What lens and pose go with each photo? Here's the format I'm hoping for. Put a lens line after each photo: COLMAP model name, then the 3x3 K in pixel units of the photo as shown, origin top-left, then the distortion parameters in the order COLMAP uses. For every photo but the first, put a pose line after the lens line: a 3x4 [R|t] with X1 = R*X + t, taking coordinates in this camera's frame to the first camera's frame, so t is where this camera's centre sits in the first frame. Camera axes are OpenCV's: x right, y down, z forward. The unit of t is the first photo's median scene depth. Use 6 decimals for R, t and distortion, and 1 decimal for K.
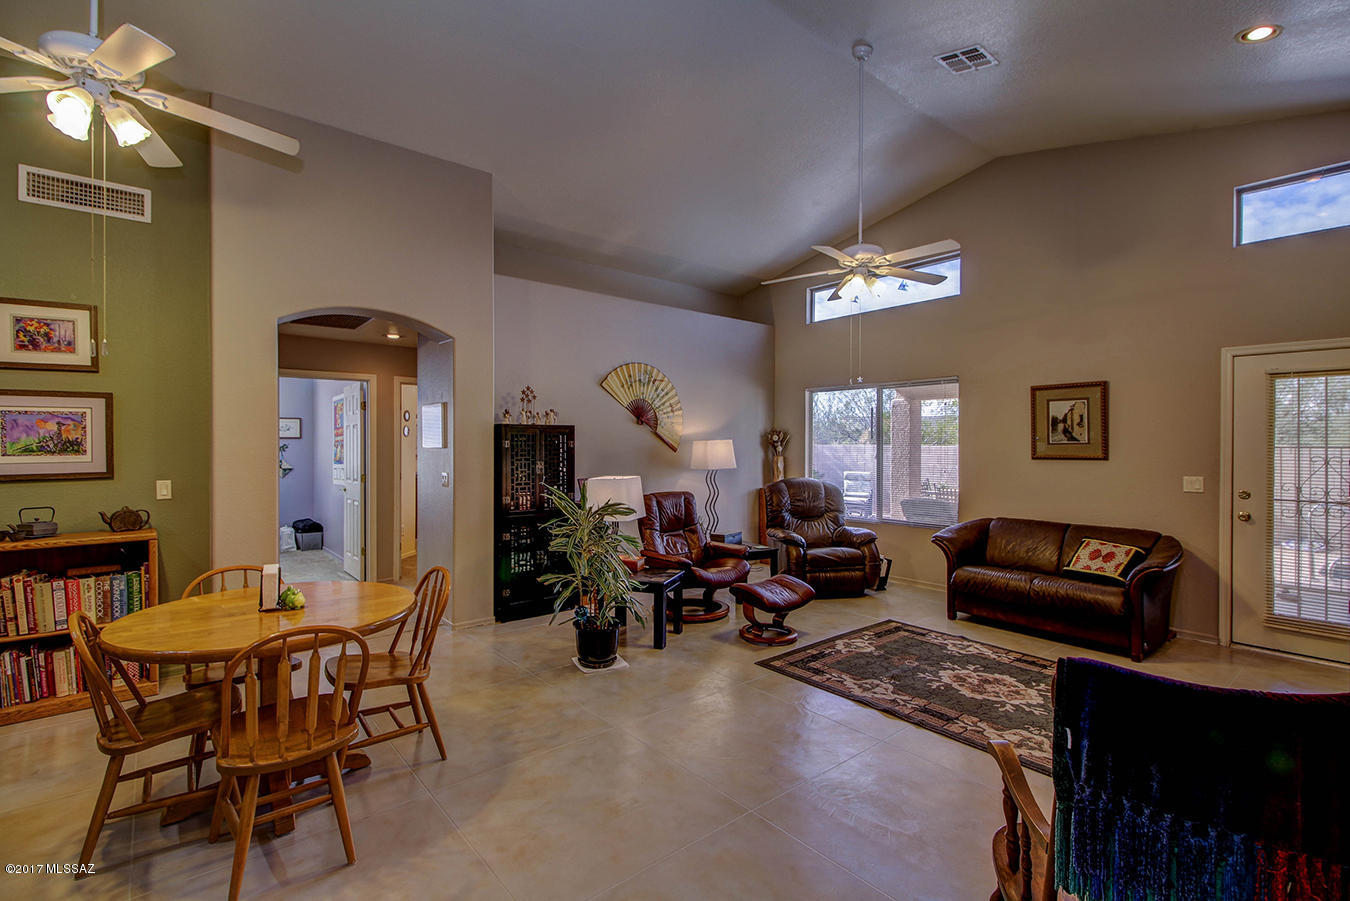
lens RADIAL K [[619.7, 0, 670.6], [0, 619.7, 445.3], [0, 0, 1]] dist [0.017367, -0.004676]
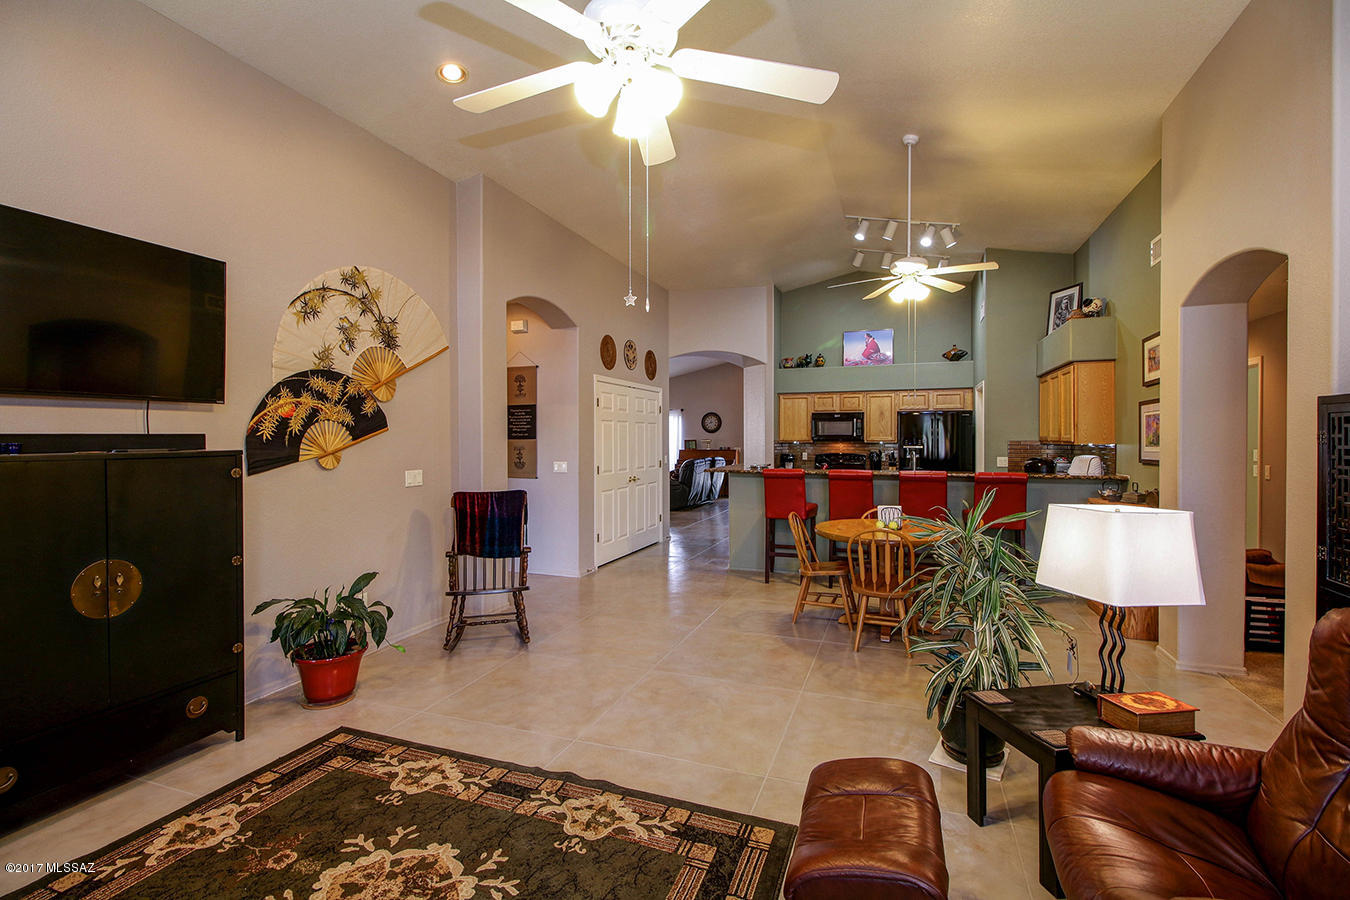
lens RADIAL K [[619.7, 0, 670.3], [0, 619.7, 445.9], [0, 0, 1]] dist [0.017367, -0.004676]
pose [[-0.872295, 0.006319, -0.488938, 0.475317], [0.000232, 0.999922, 0.012509, -0.001824], [0.488979, 0.010798, -0.872229, 1.334425]]
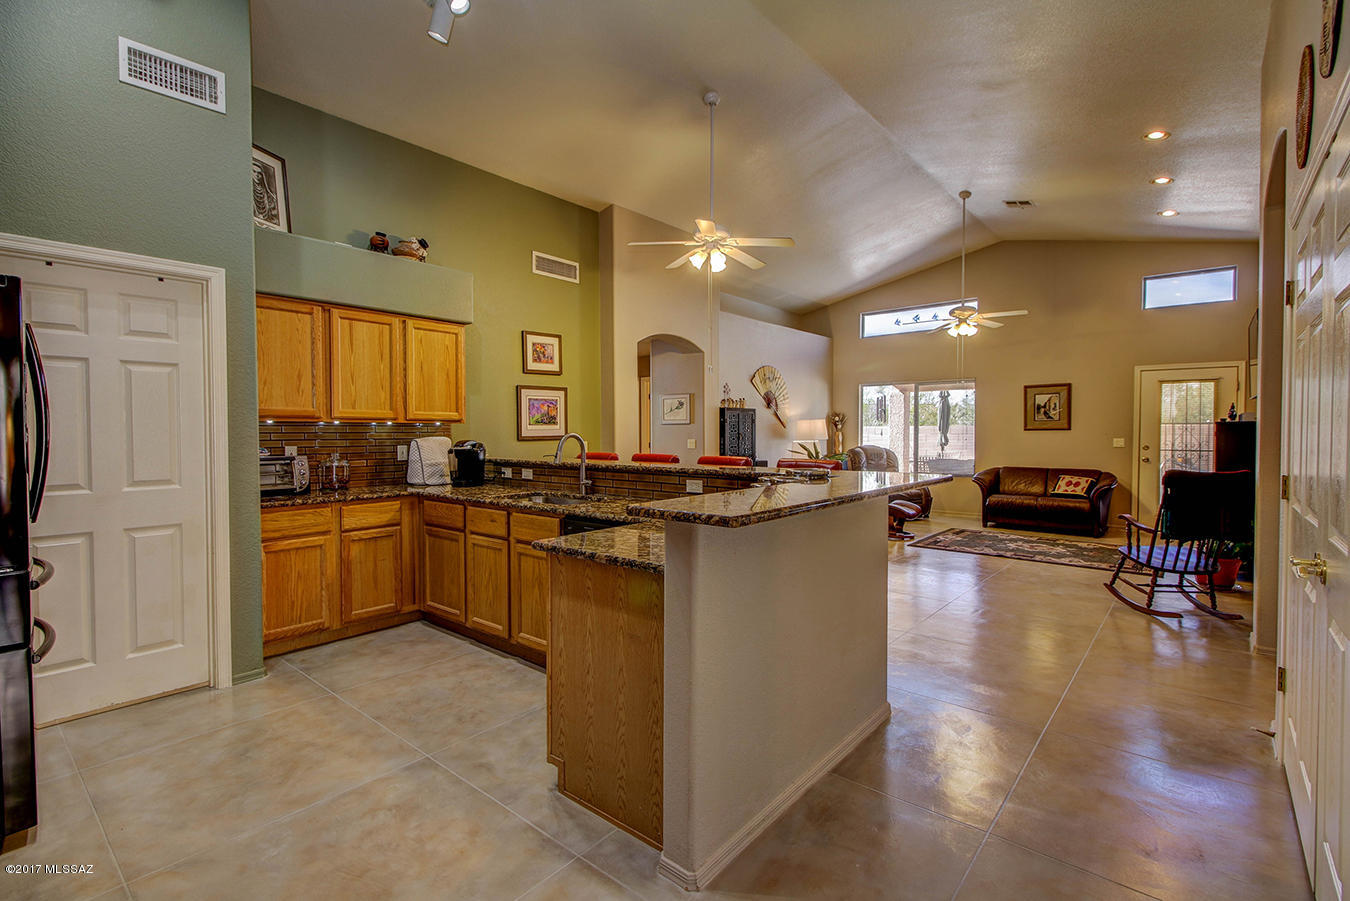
lens RADIAL K [[619.7, 0, 672.3], [0, 619.7, 447.3], [0, 0, 1]] dist [0.017367, -0.004676]
pose [[0.985151, -0.007818, 0.171514, -0.749939], [0.003592, 0.999683, 0.024937, 0.028116], [-0.171655, -0.023951, 0.984866, -0.551165]]
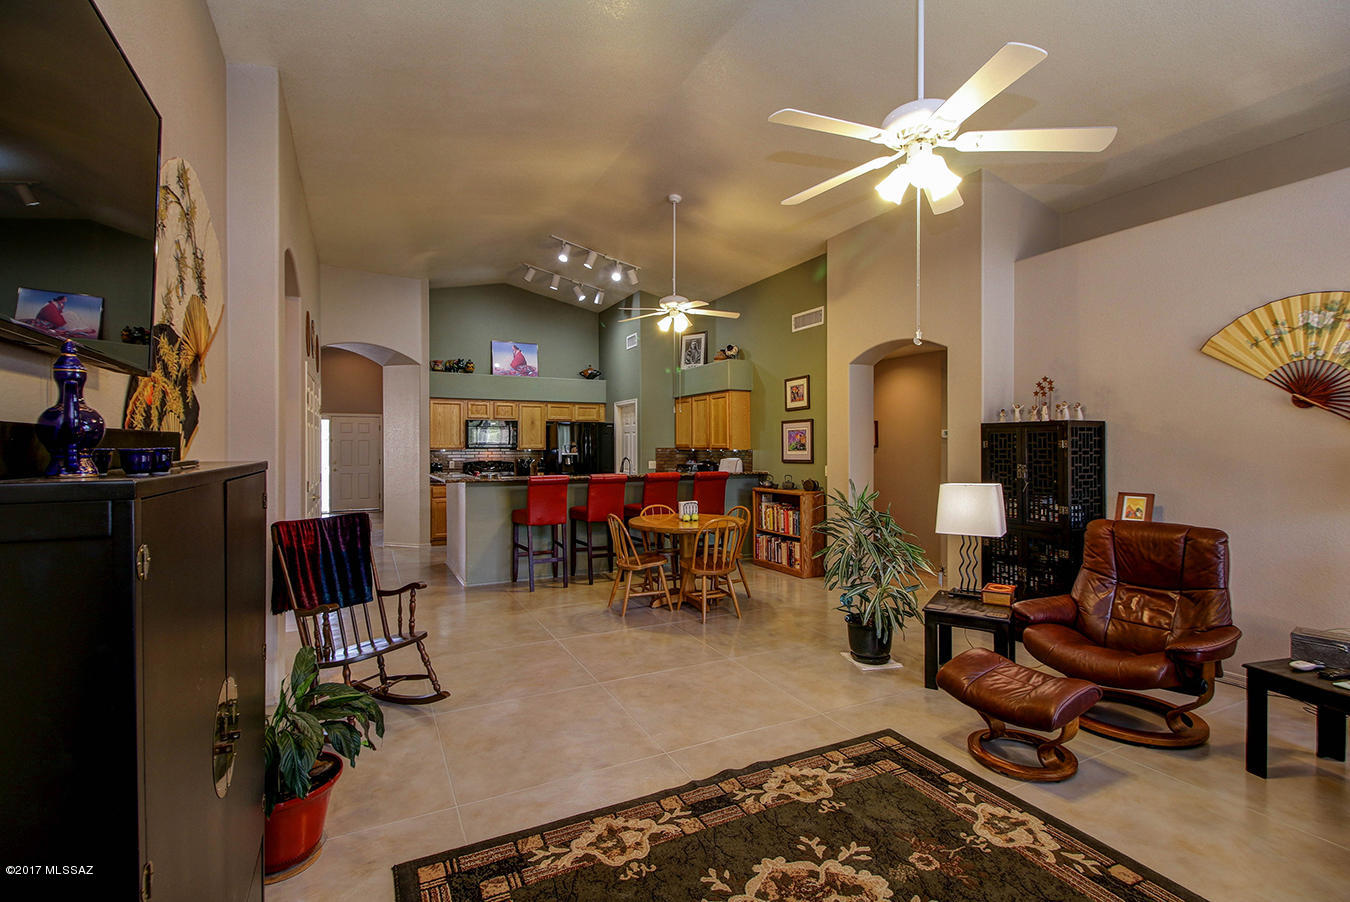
lens RADIAL K [[619.7, 0, 673.1], [0, 619.7, 450.8], [0, 0, 1]] dist [0.017367, -0.004676]
pose [[-0.229147, 0.006683, -0.973369, 0.879835], [-0.000404, 0.999976, 0.006961, 0.001092], [0.973392, 0.001988, -0.229138, 0.852032]]
